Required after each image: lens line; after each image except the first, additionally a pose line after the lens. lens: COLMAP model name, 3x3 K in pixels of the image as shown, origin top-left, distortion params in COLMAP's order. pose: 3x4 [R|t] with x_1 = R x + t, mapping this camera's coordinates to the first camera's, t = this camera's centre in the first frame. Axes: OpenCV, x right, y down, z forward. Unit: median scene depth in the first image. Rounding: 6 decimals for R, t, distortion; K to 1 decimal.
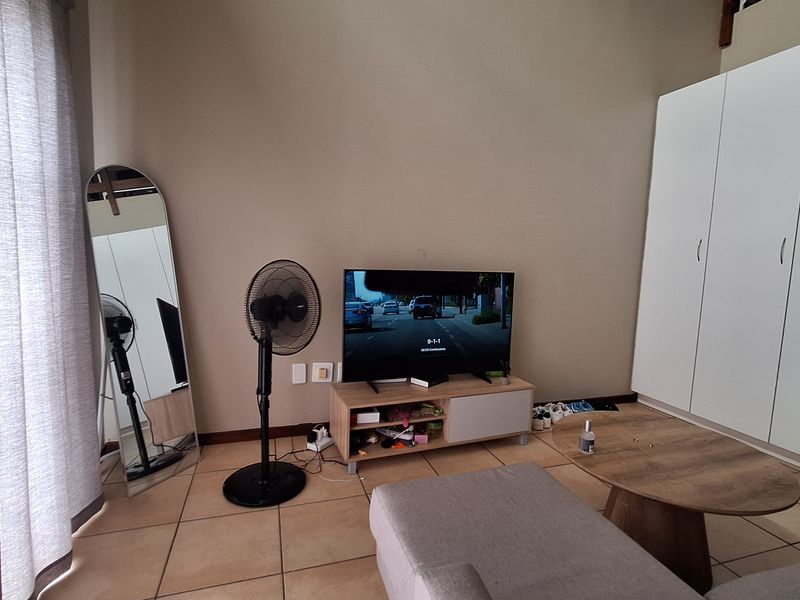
lens RADIAL K [[424.7, 0, 399.7], [0, 424.7, 294.8], [0, 0, 1]] dist [-0.015263, 0.009769]
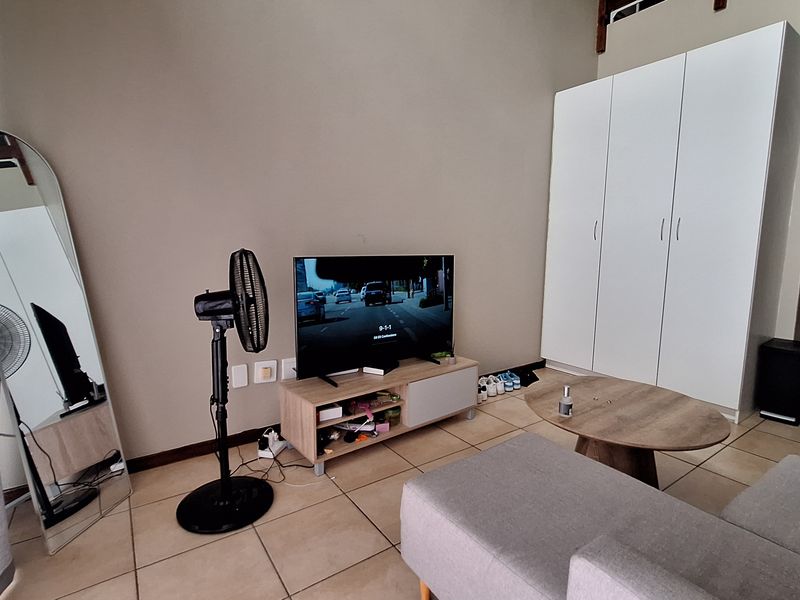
lens RADIAL K [[424.7, 0, 399.7], [0, 424.7, 294.8], [0, 0, 1]] dist [-0.015263, 0.009769]
pose [[0.956555, -0.060595, 0.285187, -0.169194], [0.052008, 0.997939, 0.037594, -0.001677], [-0.286877, -0.021129, 0.957734, 0.053932]]
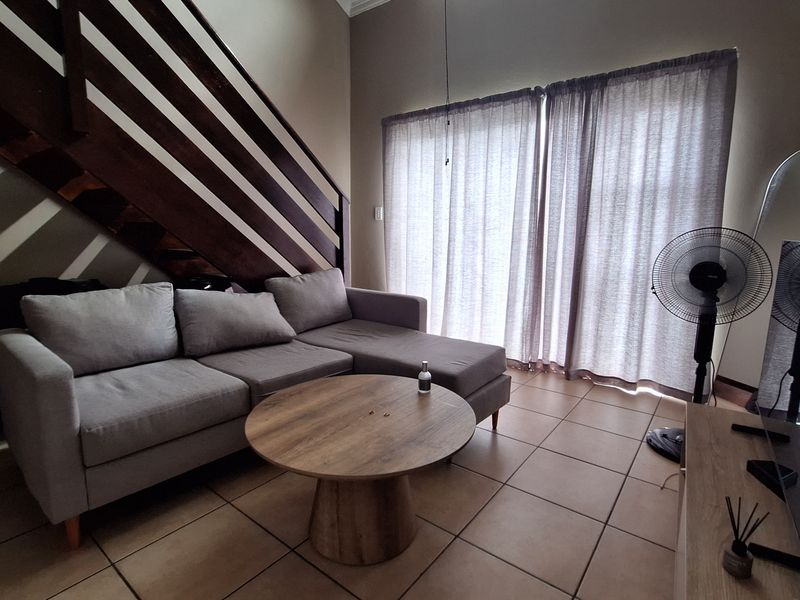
lens RADIAL K [[424.7, 0, 399.7], [0, 424.7, 294.8], [0, 0, 1]] dist [-0.015263, 0.009769]
pose [[-0.827664, 0.053309, -0.558686, 0.703711], [-0.086324, 0.971540, 0.220586, -0.065282], [0.554545, 0.230799, -0.799507, 1.152944]]
